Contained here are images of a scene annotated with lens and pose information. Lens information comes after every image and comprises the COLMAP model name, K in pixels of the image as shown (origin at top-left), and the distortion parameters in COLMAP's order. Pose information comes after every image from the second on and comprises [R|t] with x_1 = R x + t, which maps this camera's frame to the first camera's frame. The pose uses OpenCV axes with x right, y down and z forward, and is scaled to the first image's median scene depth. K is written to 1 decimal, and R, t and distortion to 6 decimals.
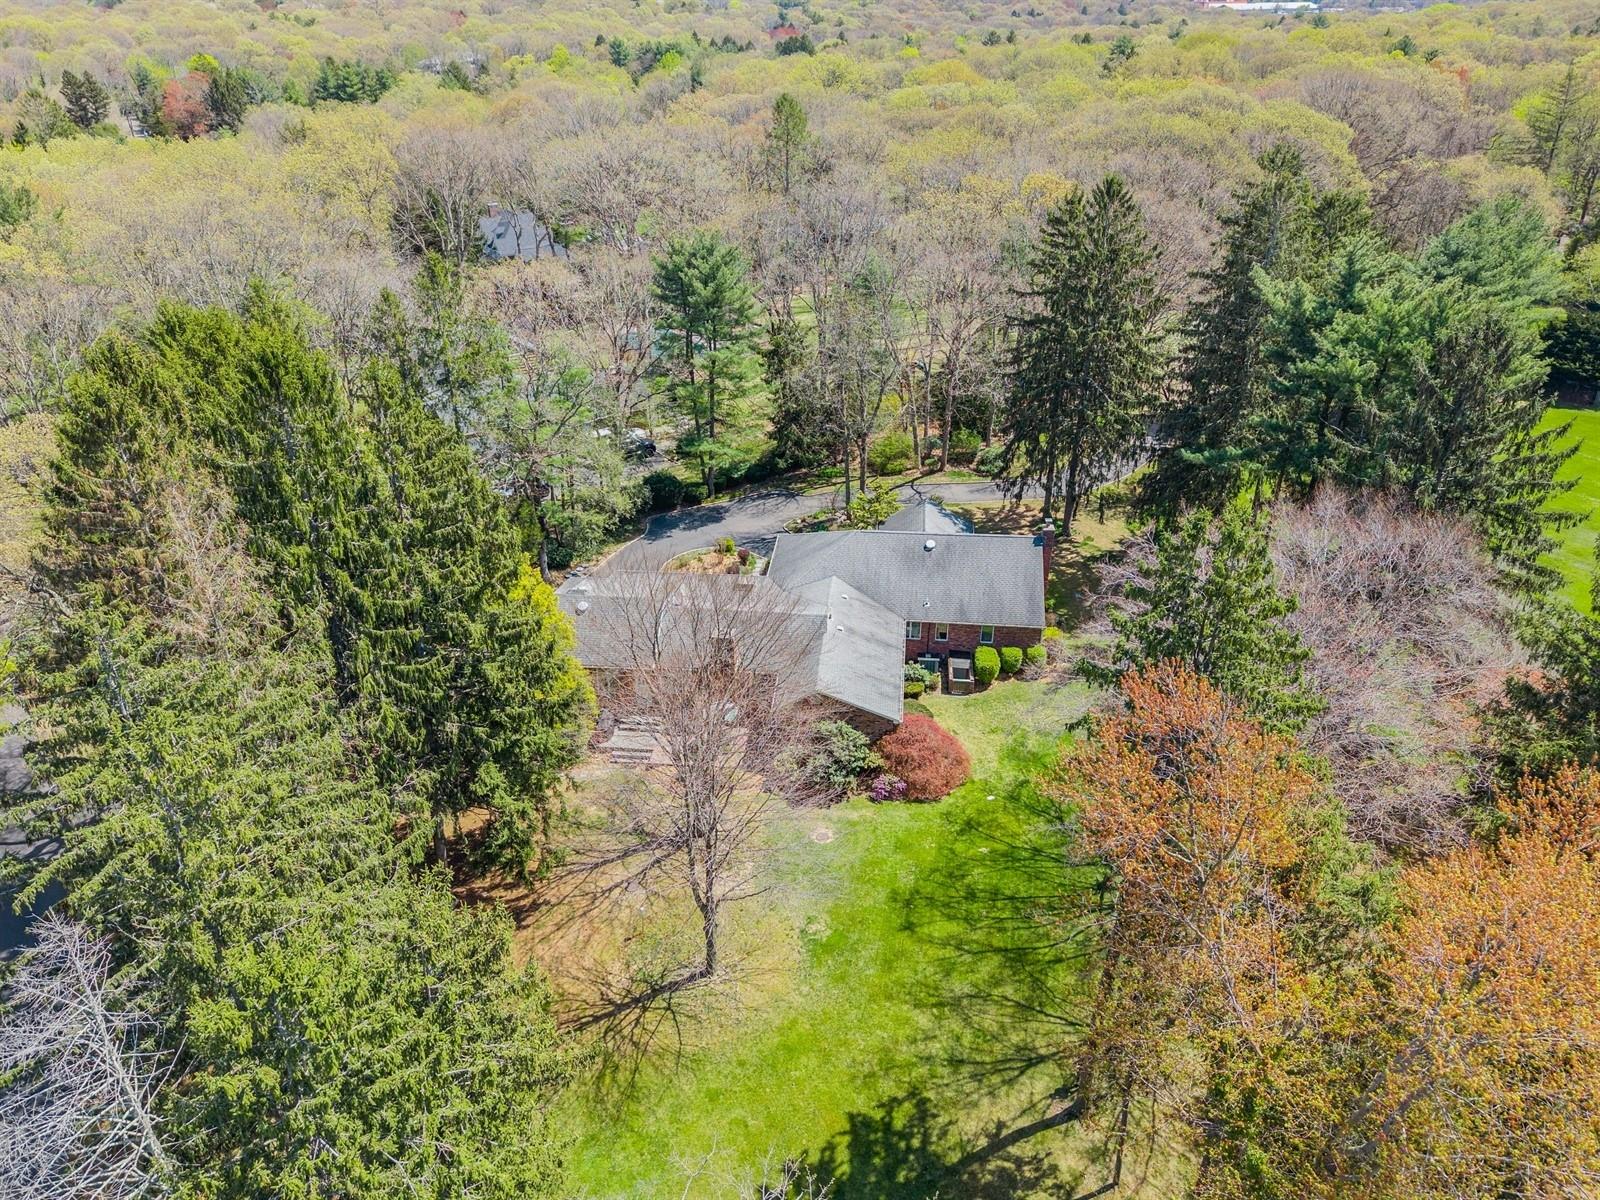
lens RADIAL K [[1146.7, 0, 800.1], [0, 1146.7, 608.4], [0, 0, 1]] dist [0.015046, -0.007104]
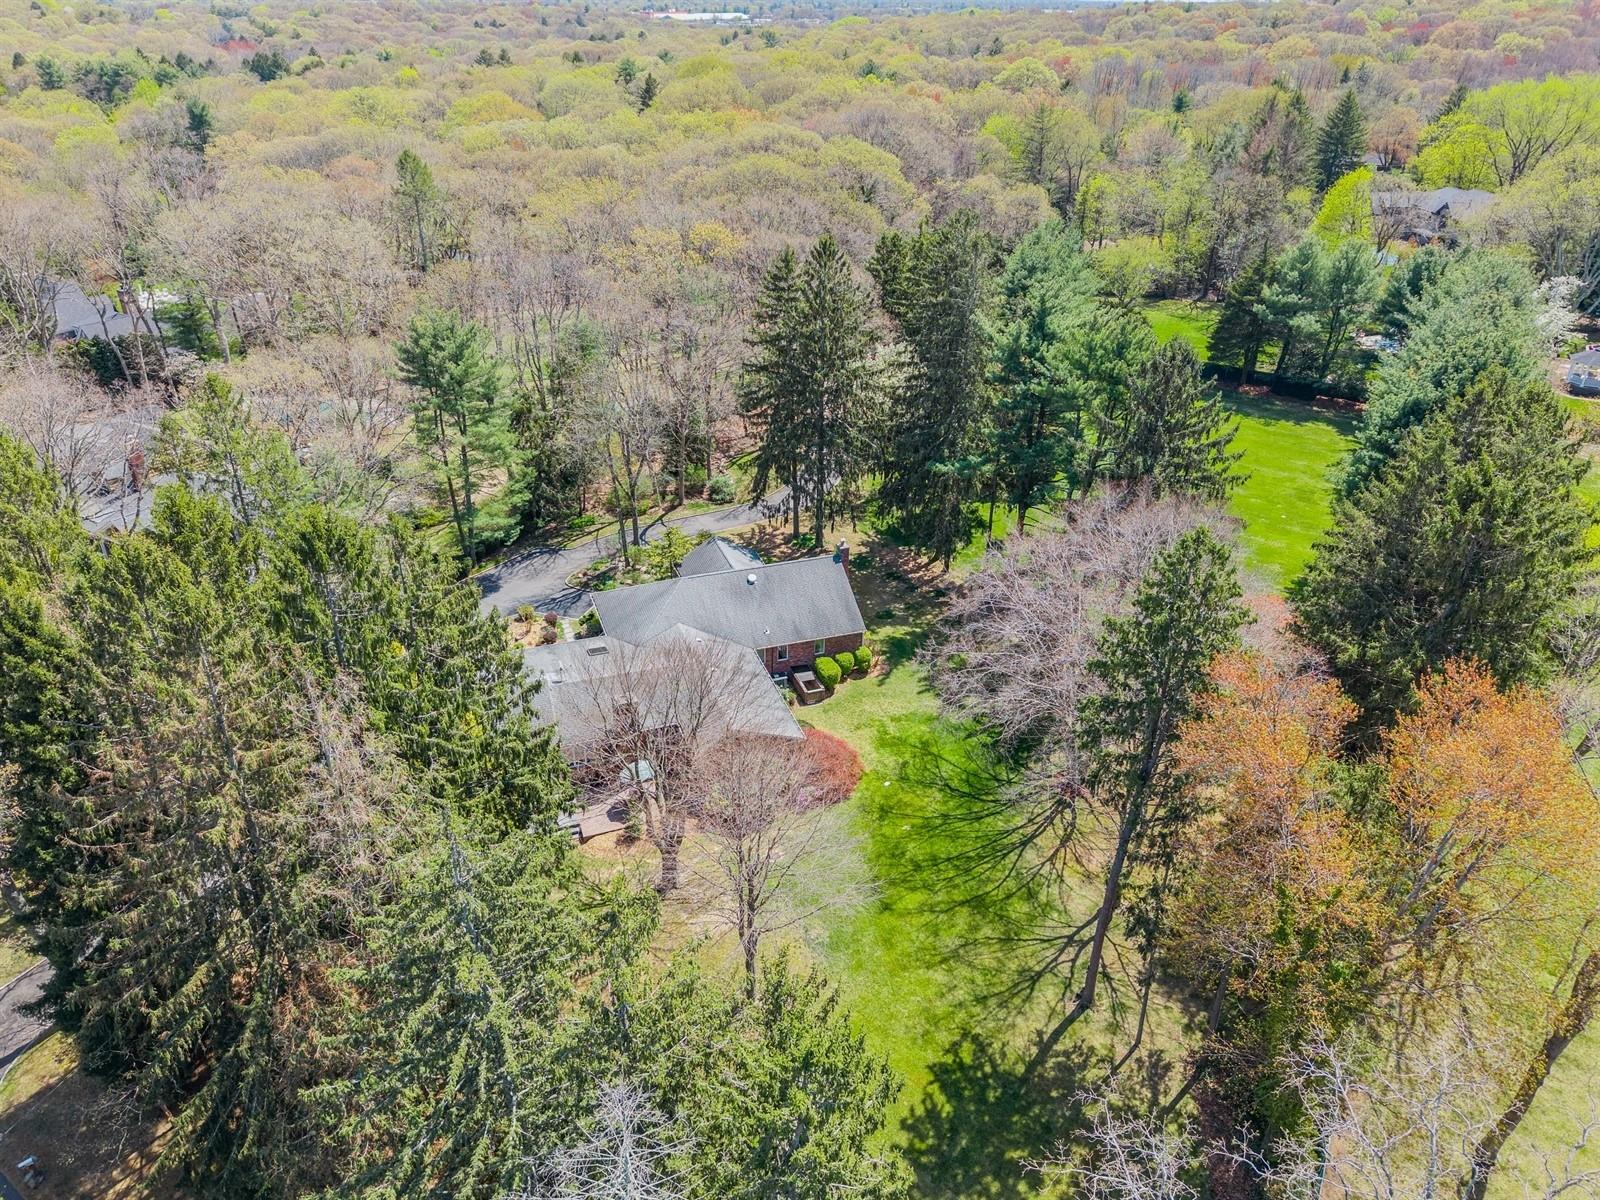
lens RADIAL K [[1146.7, 0, 793.3], [0, 1146.7, 595.0], [0, 0, 1]] dist [0.015046, -0.007104]
pose [[0.907000, -0.187611, 0.377032, -0.284487], [0.190616, 0.981215, 0.029699, -0.067461], [-0.375522, 0.044931, 0.925724, -0.050495]]
